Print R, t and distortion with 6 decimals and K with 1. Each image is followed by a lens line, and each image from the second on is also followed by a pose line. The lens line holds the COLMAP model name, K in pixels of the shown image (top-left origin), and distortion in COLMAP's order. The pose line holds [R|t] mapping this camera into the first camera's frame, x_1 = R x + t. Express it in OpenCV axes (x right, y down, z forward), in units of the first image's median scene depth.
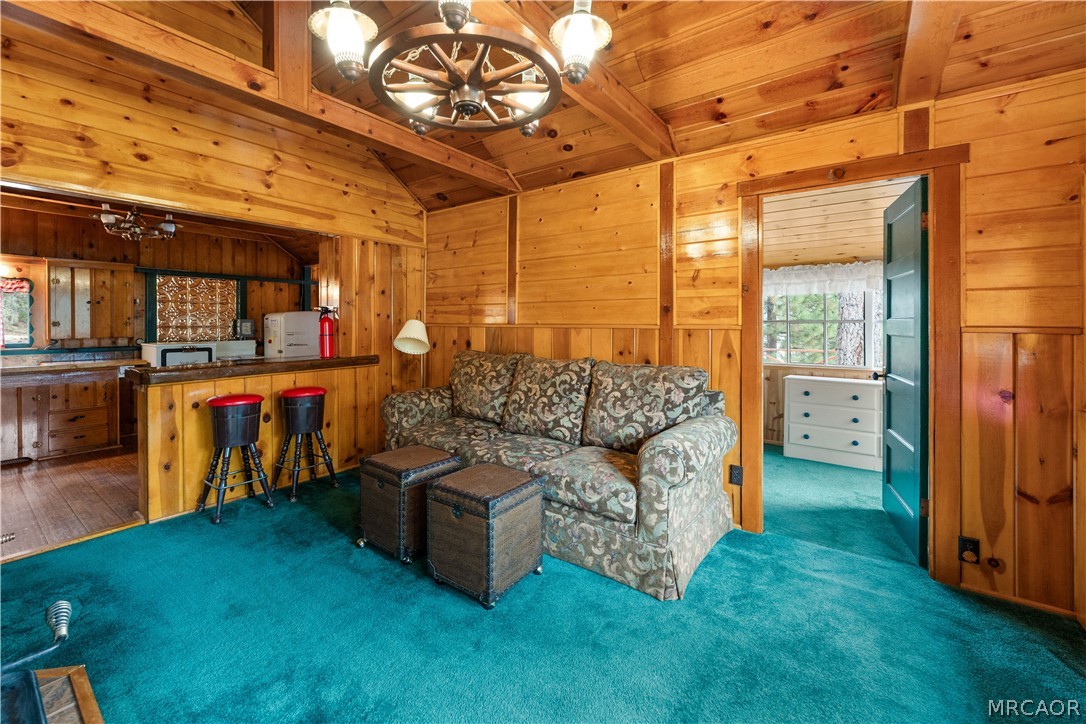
lens RADIAL K [[444.8, 0, 539.5], [0, 444.8, 324.7], [0, 0, 1]] dist [0.000122, -0.000128]
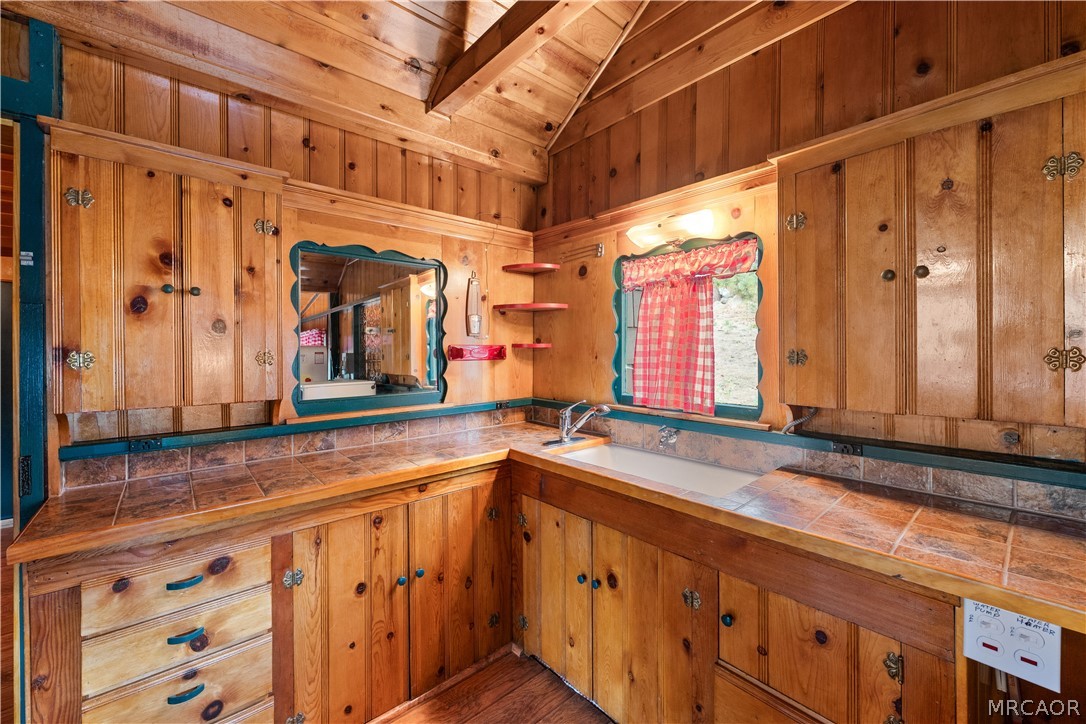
lens RADIAL K [[431.5, 0, 540.7], [0, 431.5, 349.6], [0, 0, 1]] dist [0.000361, 0.000022]
pose [[-0.212515, 0.000526, -0.977158, -0.754243], [0.002804, 0.999996, -0.000072, -0.007277], [0.977154, -0.002755, -0.212516, 0.888978]]
